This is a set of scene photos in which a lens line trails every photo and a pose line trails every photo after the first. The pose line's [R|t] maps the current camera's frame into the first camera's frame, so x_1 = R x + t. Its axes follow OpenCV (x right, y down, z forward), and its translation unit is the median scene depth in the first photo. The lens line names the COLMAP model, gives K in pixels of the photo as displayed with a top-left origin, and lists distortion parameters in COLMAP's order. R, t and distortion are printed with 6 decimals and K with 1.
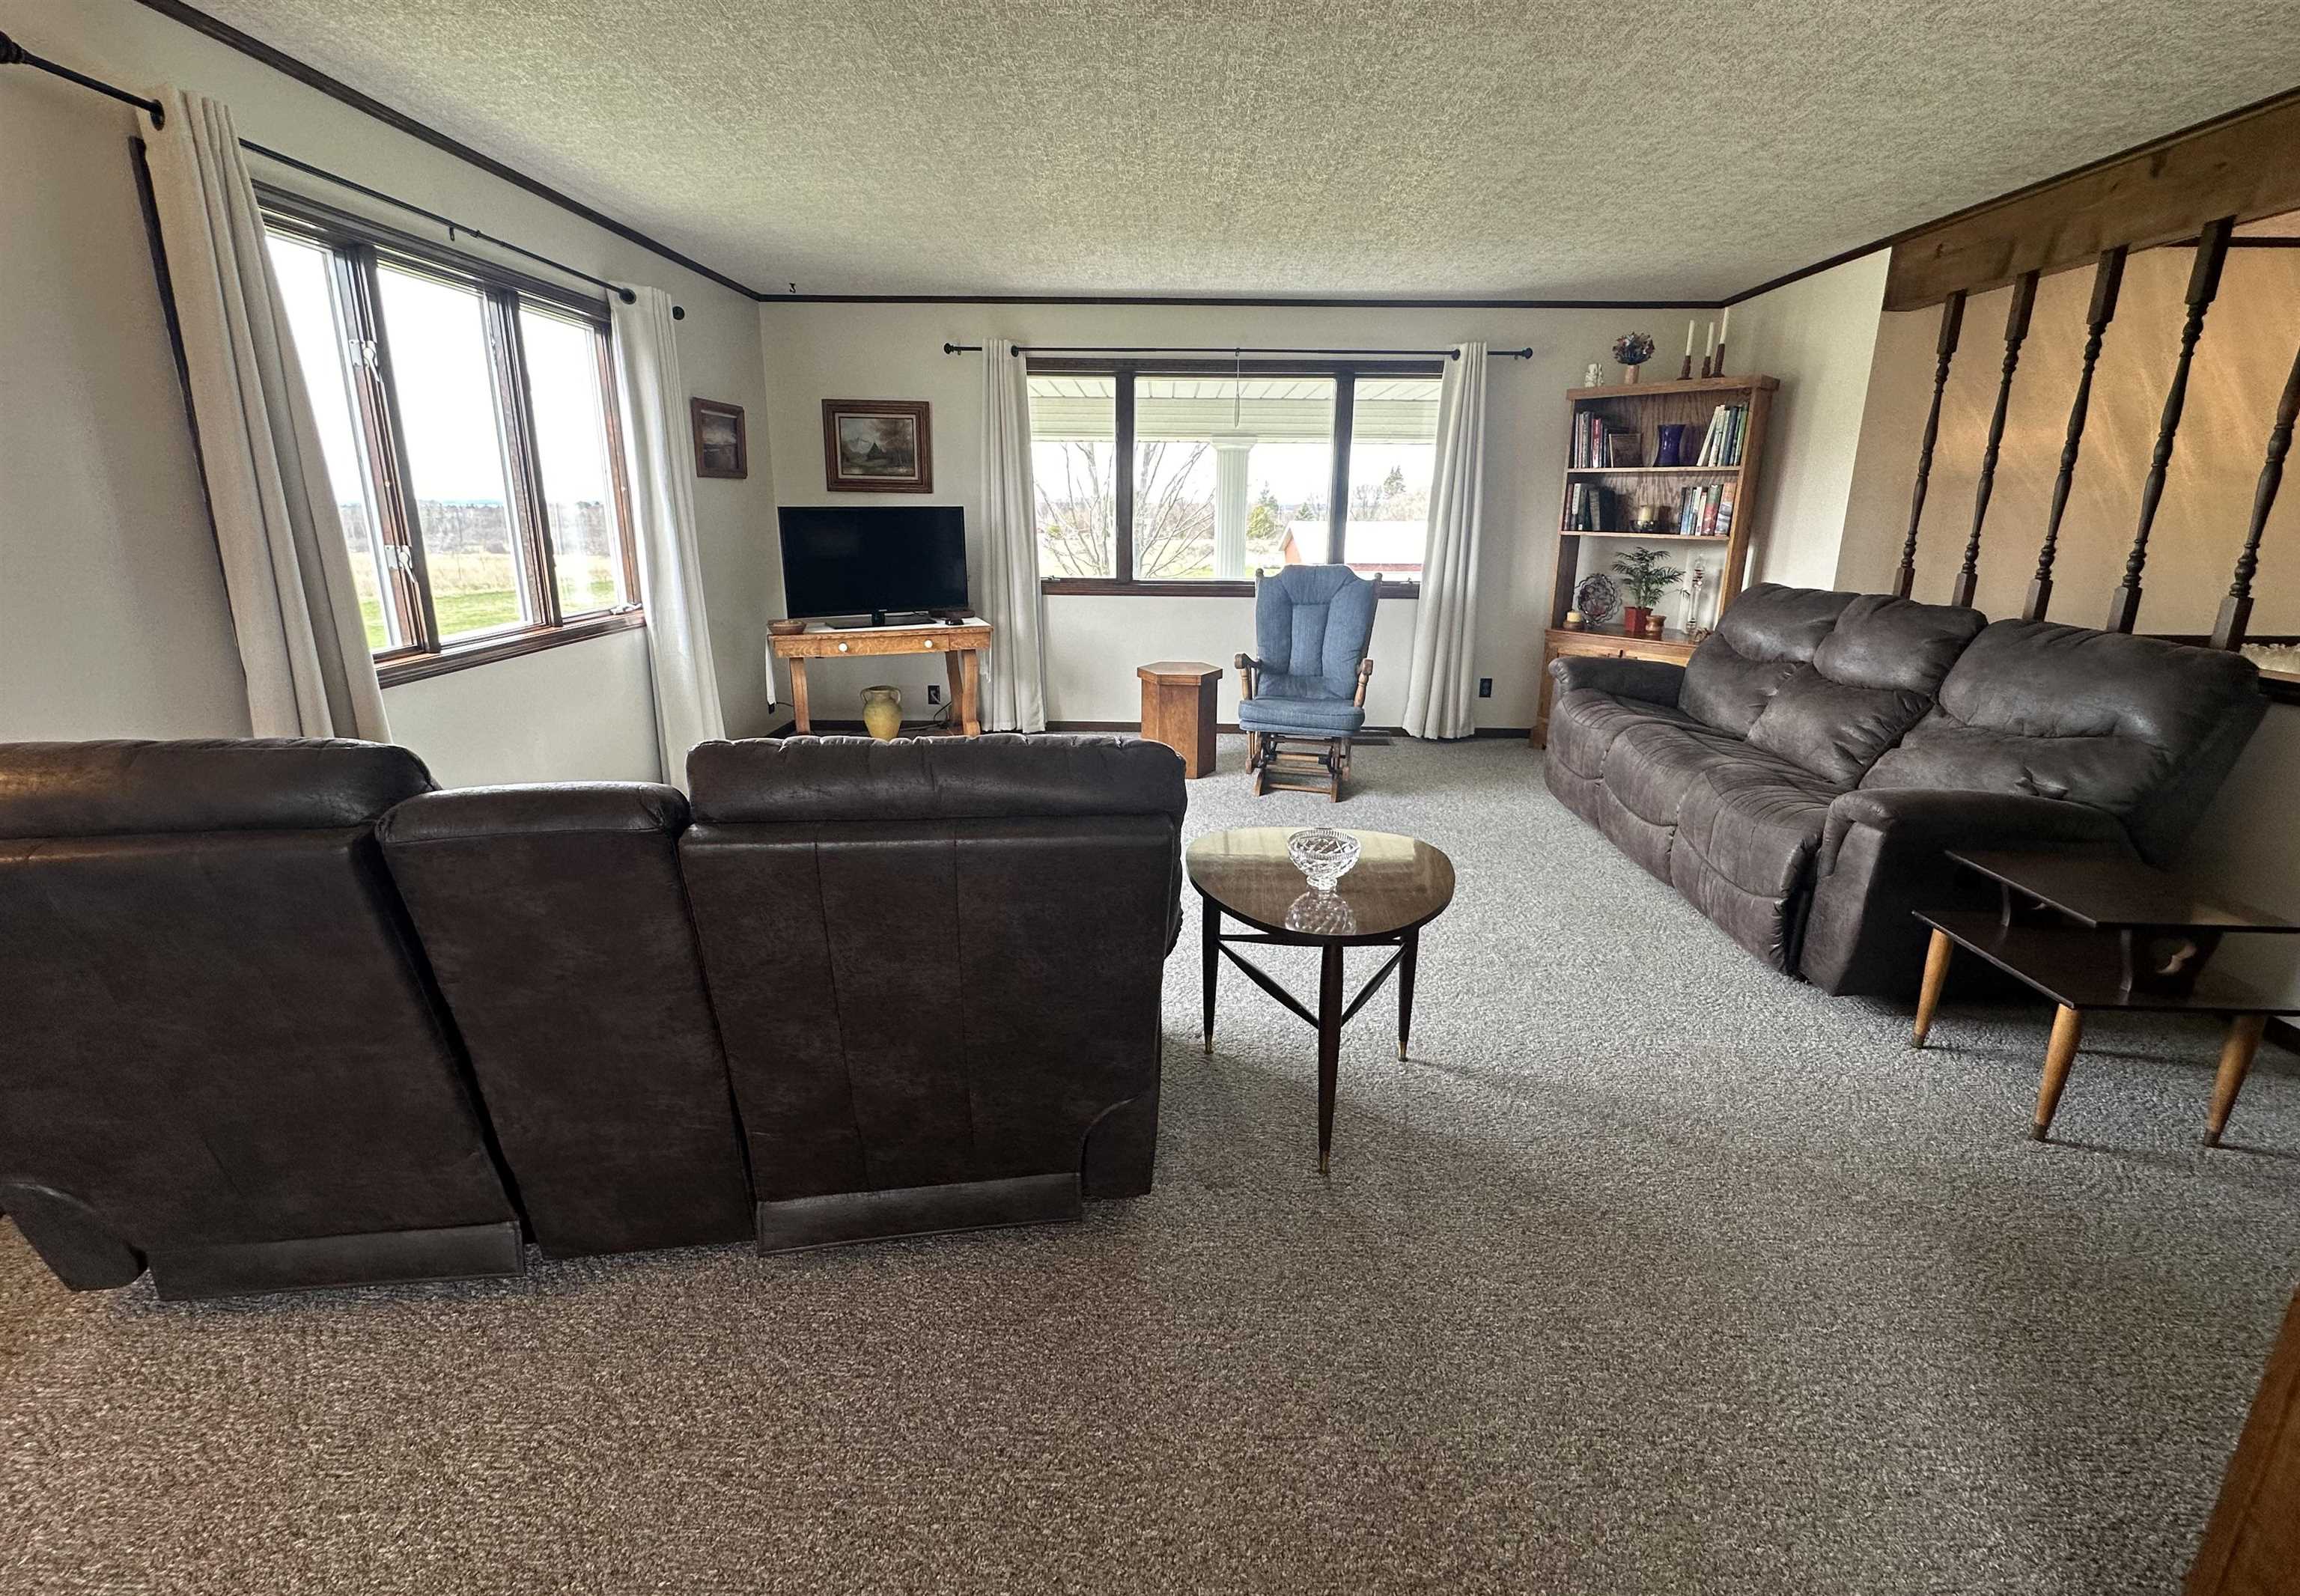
lens RADIAL K [[942.1, 0, 1152.7], [0, 942.1, 734.3], [0, 0, 1]] dist [-0.002655, 0.000543]
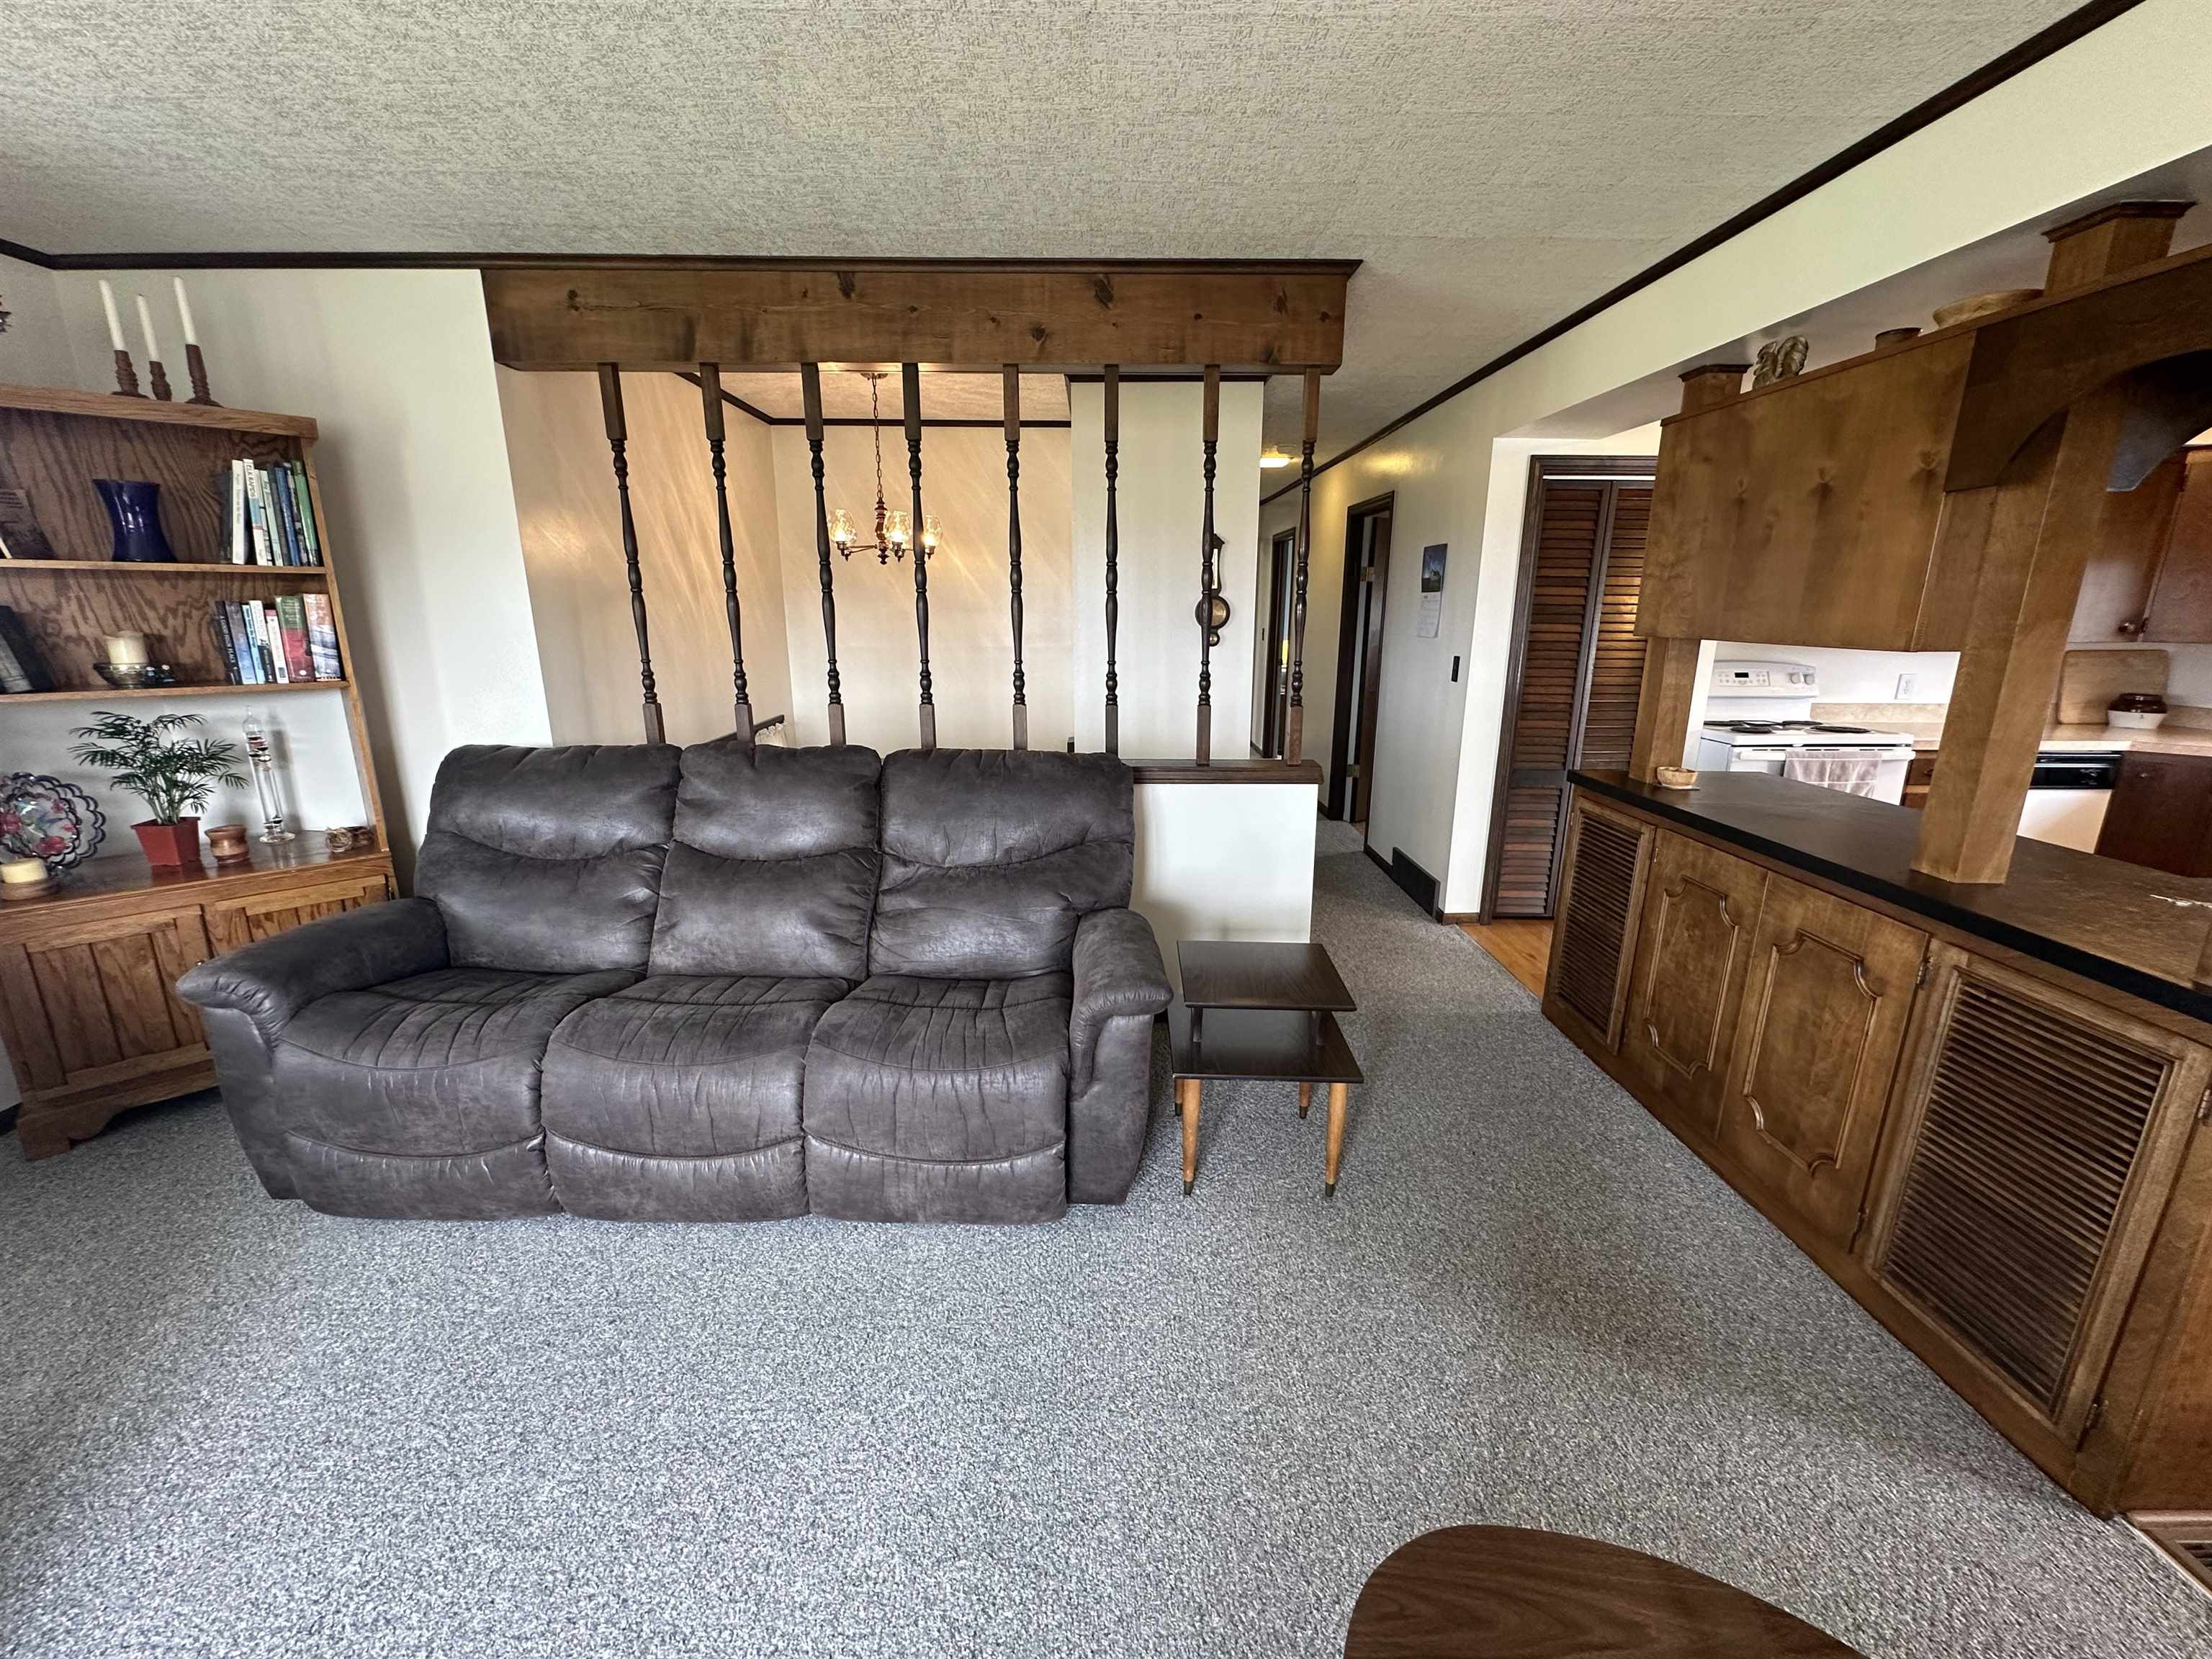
lens RADIAL K [[894.7, 0, 1109.1], [0, 894.7, 831.0], [0, 0, 1]] dist [-0.005059, 0.001419]
pose [[-0.029242, -0.254701, 0.966578, 0.003413], [0.233572, 0.938479, 0.254364, -0.148355], [-0.971900, 0.233204, 0.032048, 0.511830]]
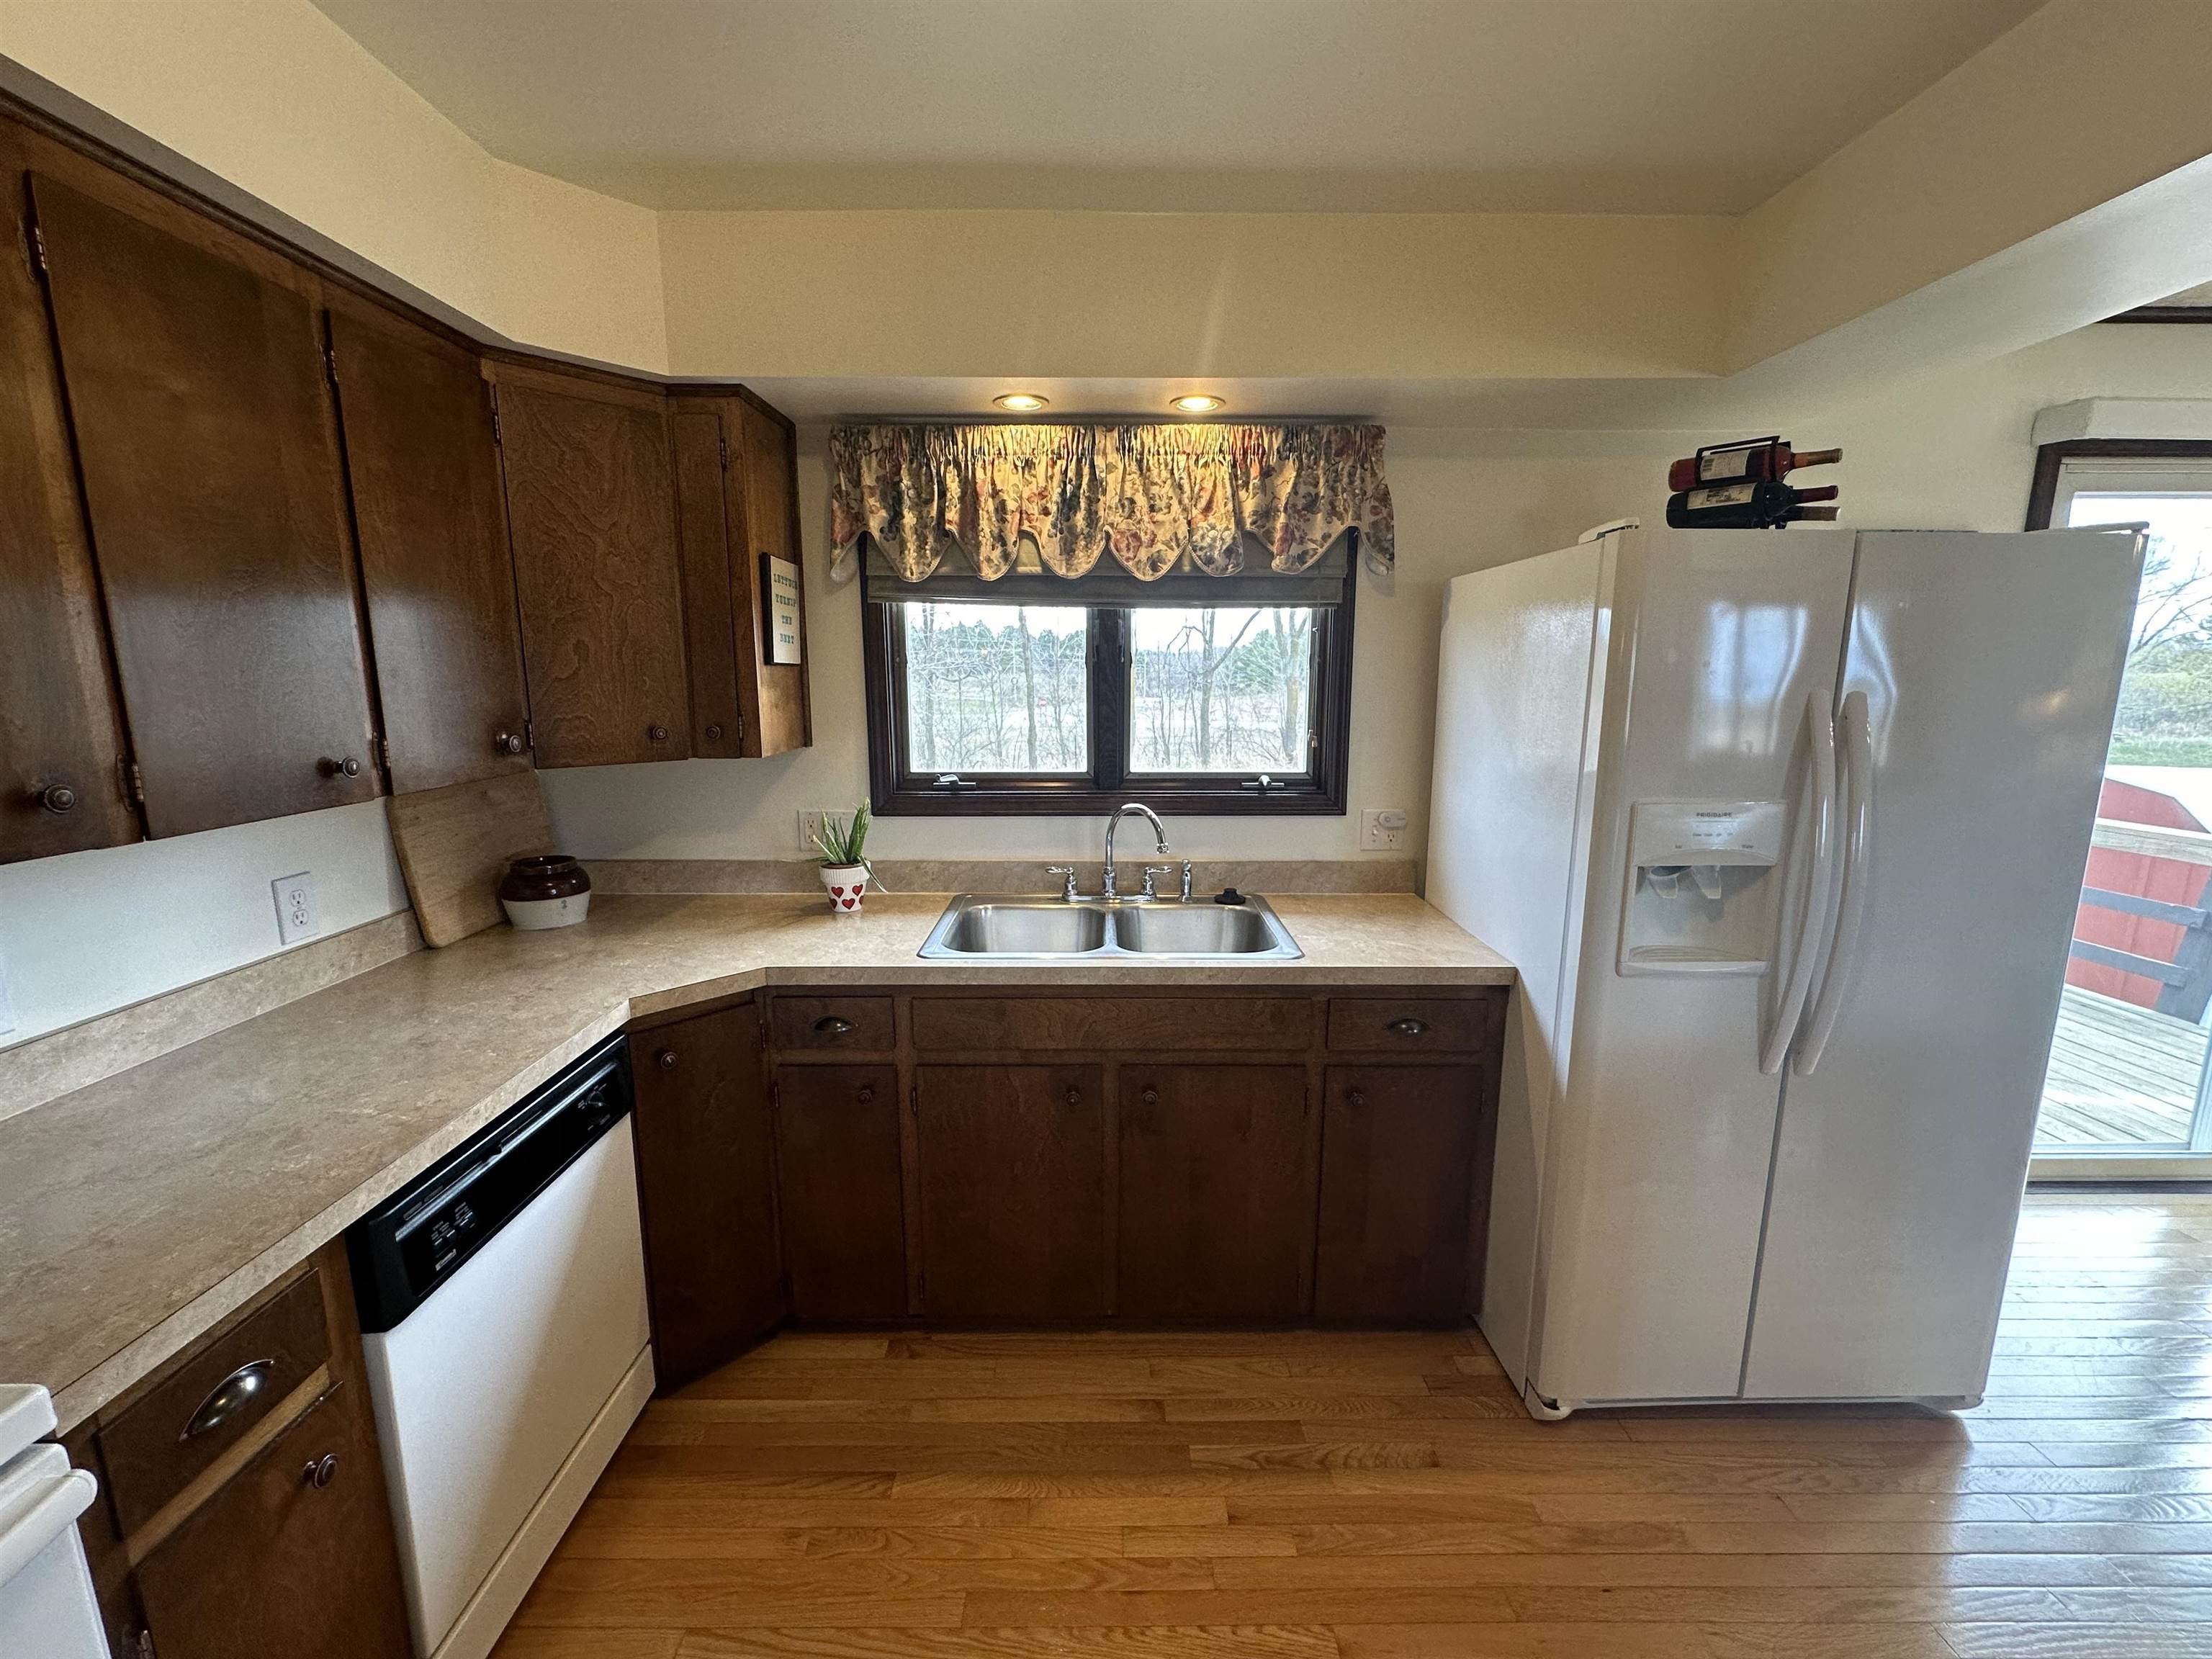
lens RADIAL K [[894.7, 0, 1105.1], [0, 894.7, 828.9], [0, 0, 1]] dist [-0.005059, 0.001419]
pose [[-0.999981, -0.005610, -0.002579, 0.602347], [-0.006174, 0.915873, 0.401420, -0.014740], [0.000110, 0.401428, -0.915891, -0.094589]]
